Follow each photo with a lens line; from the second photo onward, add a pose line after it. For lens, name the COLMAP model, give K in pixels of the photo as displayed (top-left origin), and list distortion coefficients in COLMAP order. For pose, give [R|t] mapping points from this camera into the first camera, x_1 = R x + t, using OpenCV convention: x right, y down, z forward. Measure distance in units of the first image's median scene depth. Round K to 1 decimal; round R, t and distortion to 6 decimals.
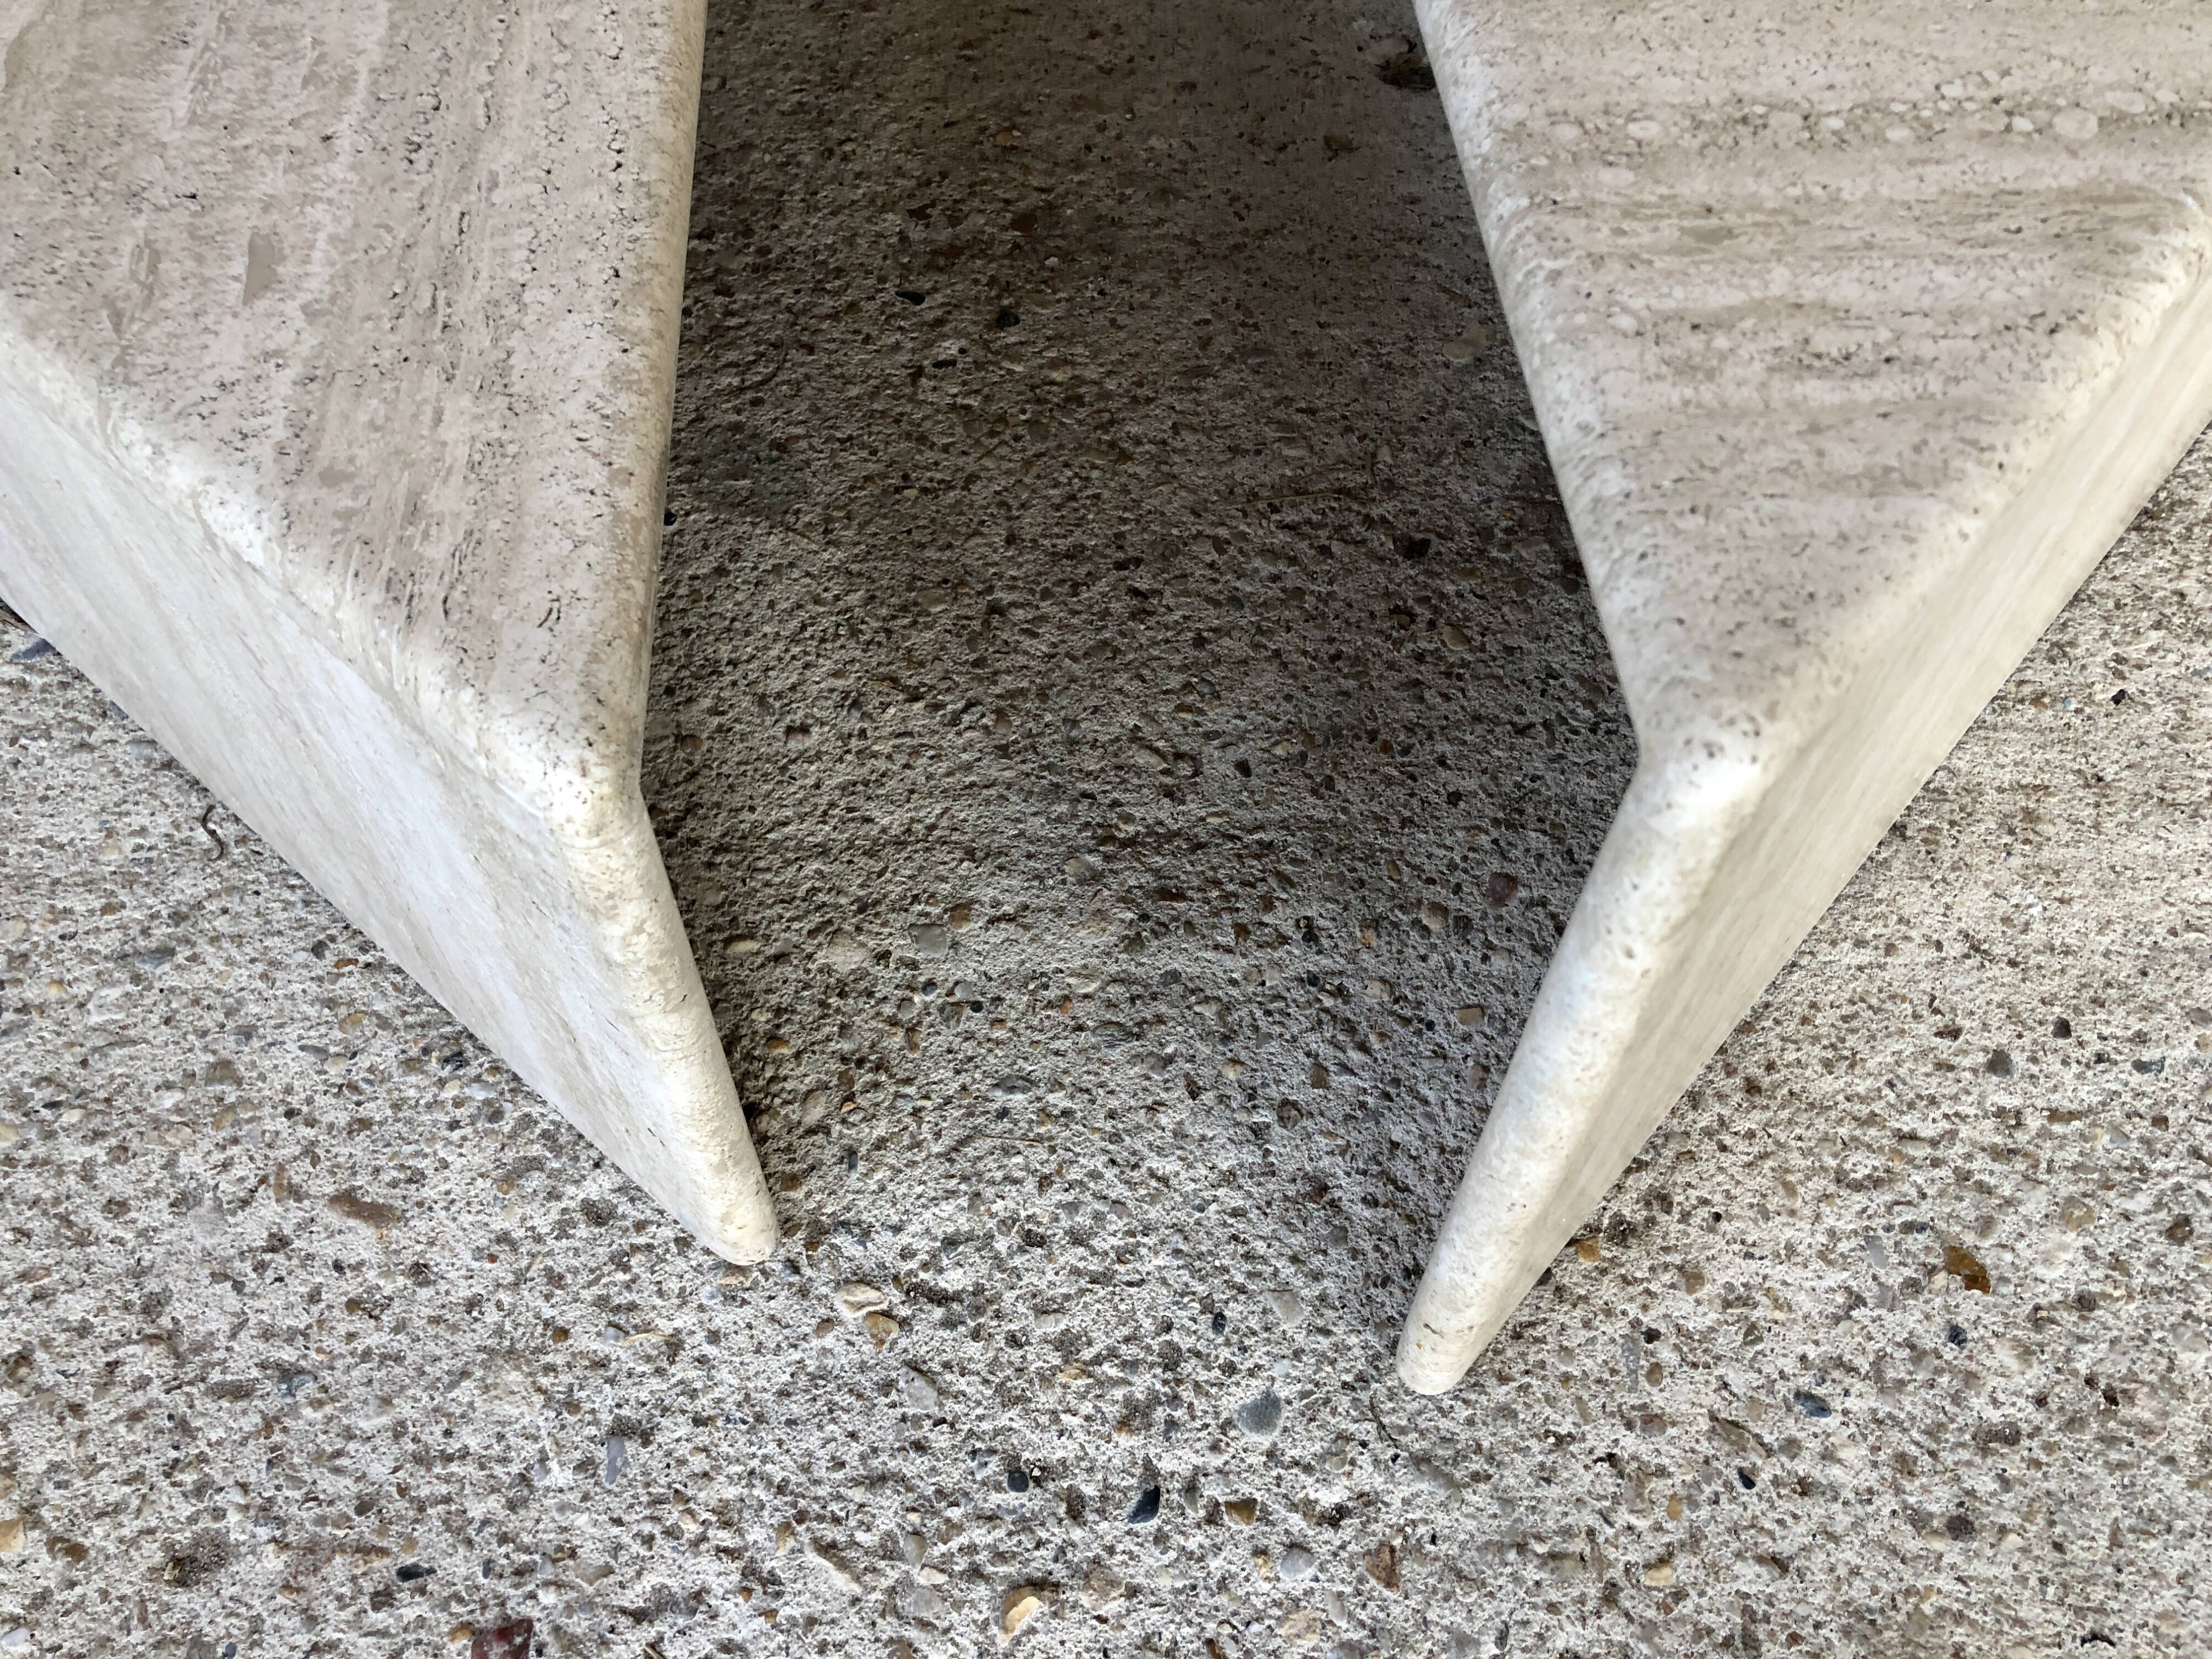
lens RADIAL K [[1839.2, 0, 1093.8], [0, 1839.2, 825.7], [0, 0, 1]] dist [0.021036, -0.018032]
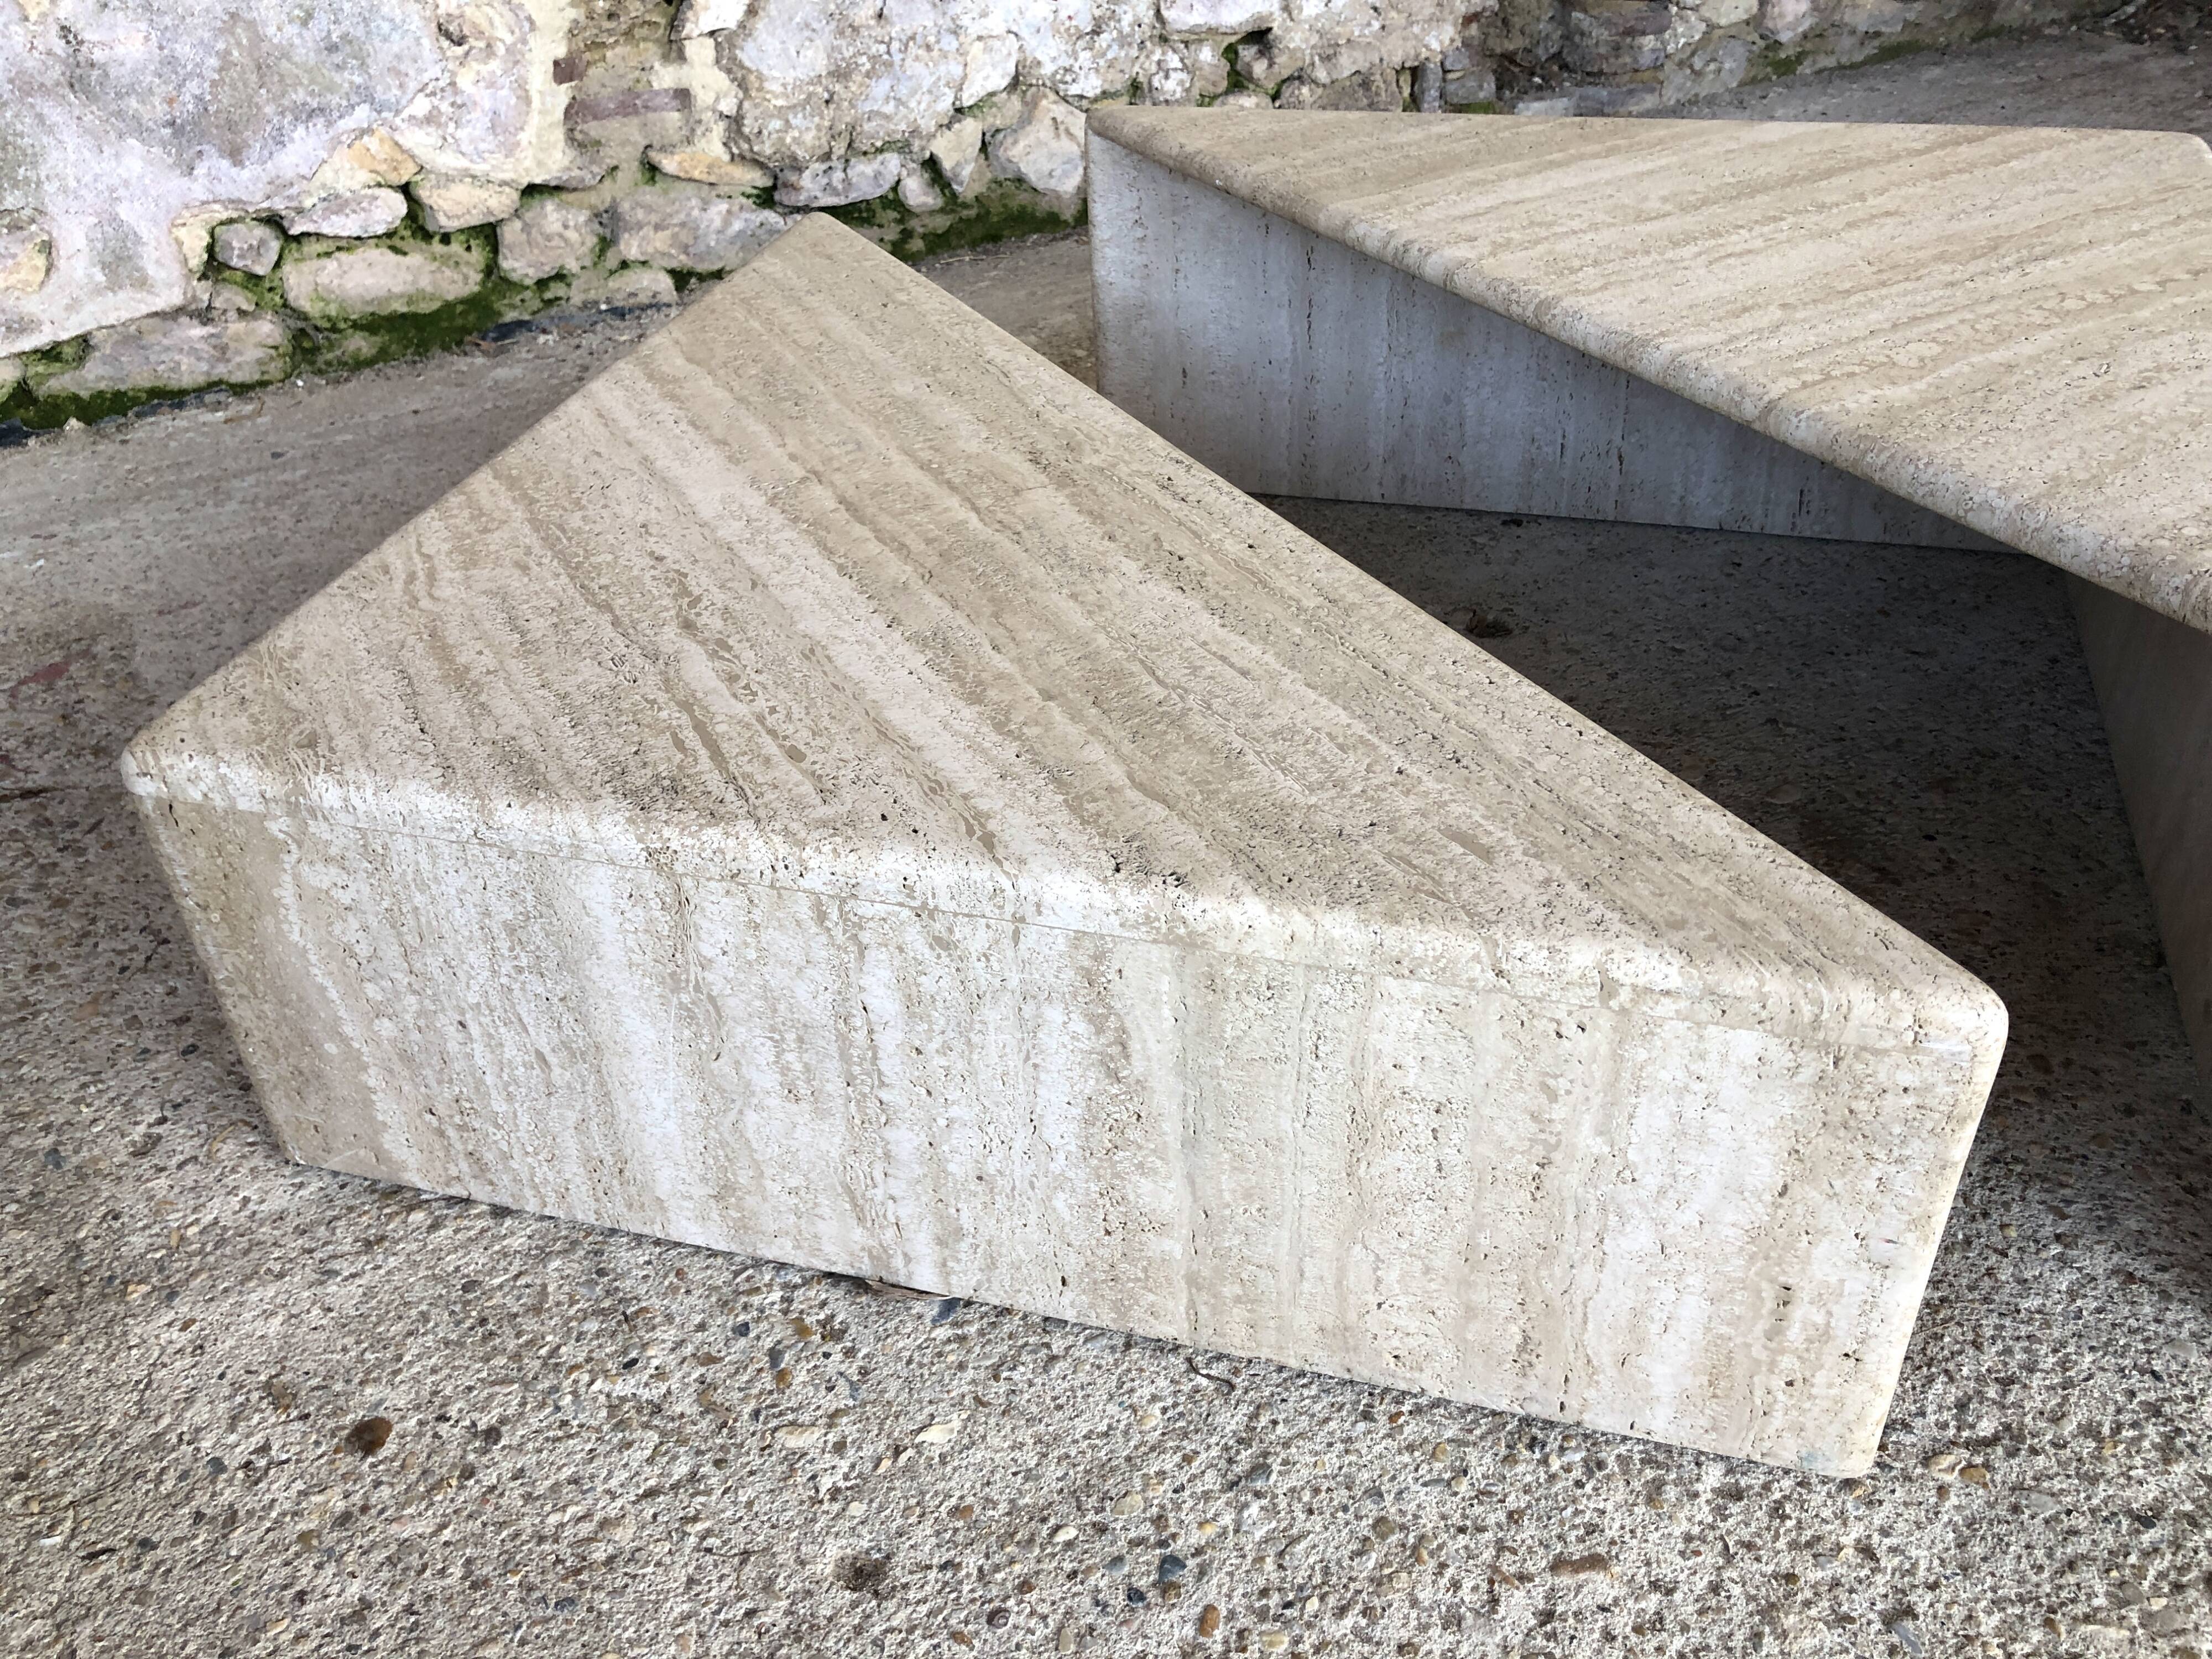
lens RADIAL K [[1839.2, 0, 1108.0], [0, 1839.2, 807.4], [0, 0, 1]] dist [0.021036, -0.018032]
pose [[0.904944, -0.284929, 0.316057, -0.923799], [0.375583, 0.883962, -0.278477, -0.015692], [-0.200036, 0.370712, 0.906950, -0.247620]]
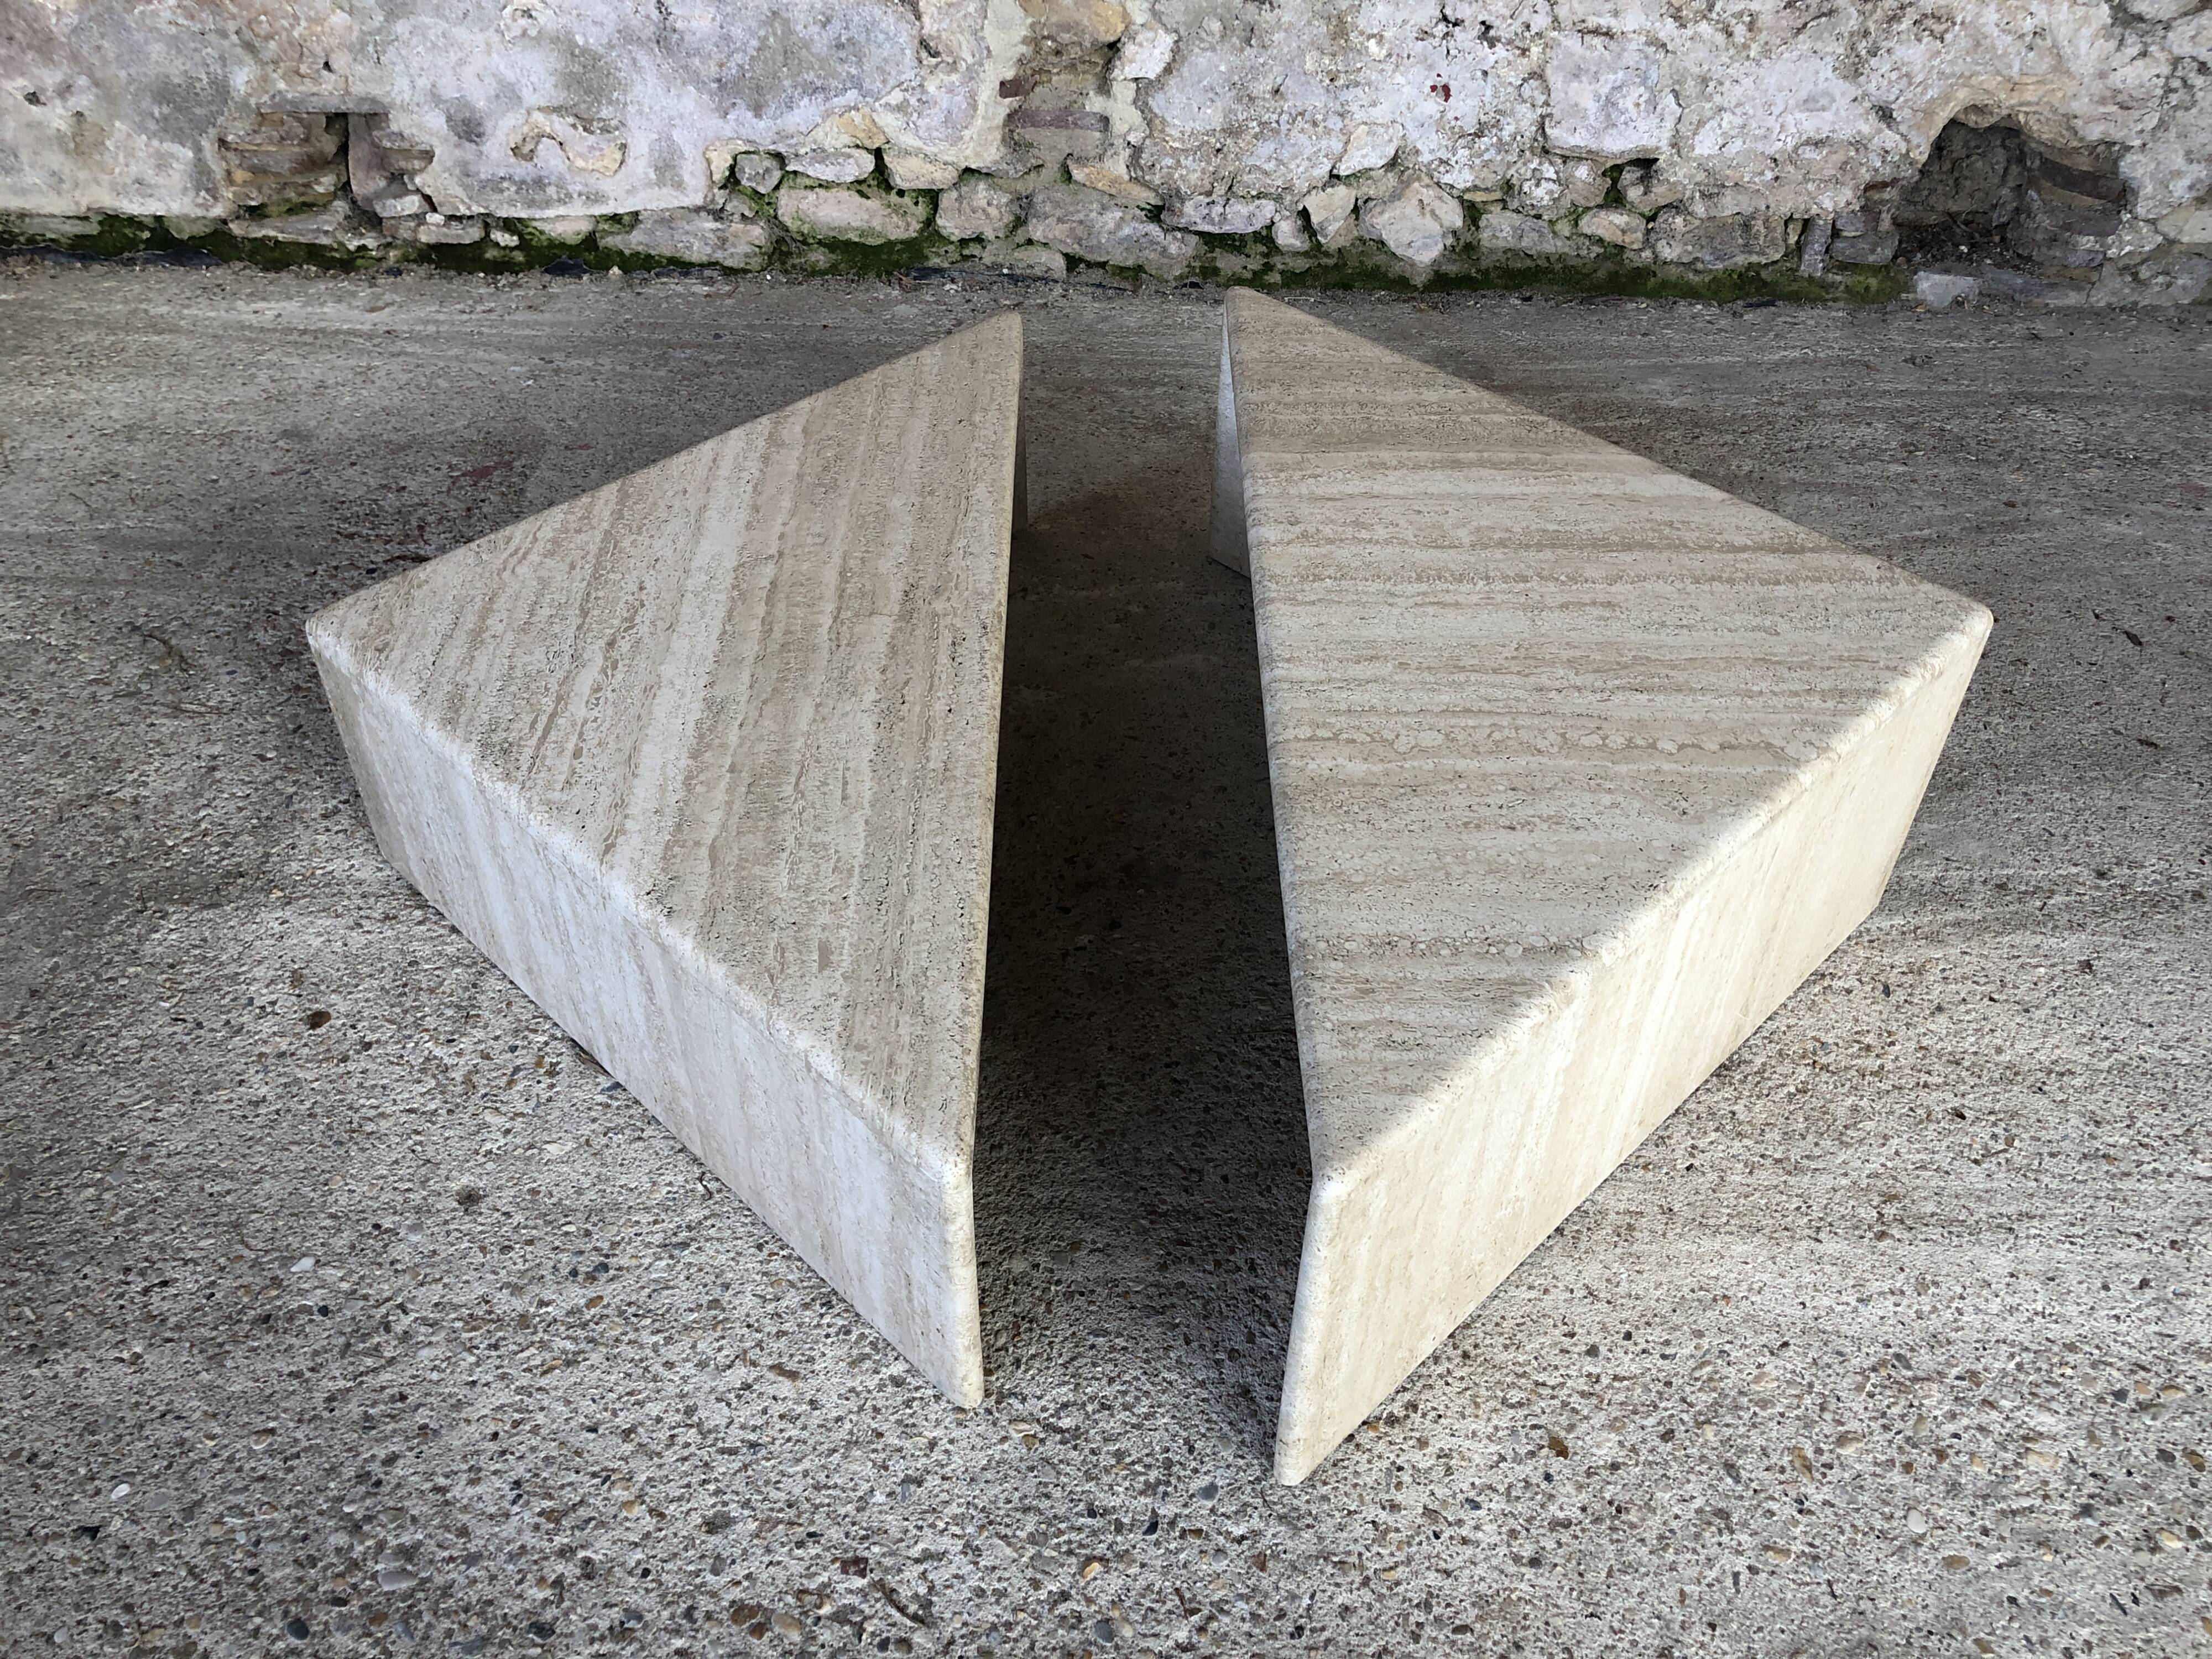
lens RADIAL K [[1839.2, 0, 1102.7], [0, 1839.2, 813.7], [0, 0, 1]] dist [0.021036, -0.018032]
pose [[0.997836, 0.042522, -0.050156, 0.040041], [-0.052750, 0.973046, -0.224498, 0.041313], [0.039258, 0.226658, 0.973183, -1.156171]]
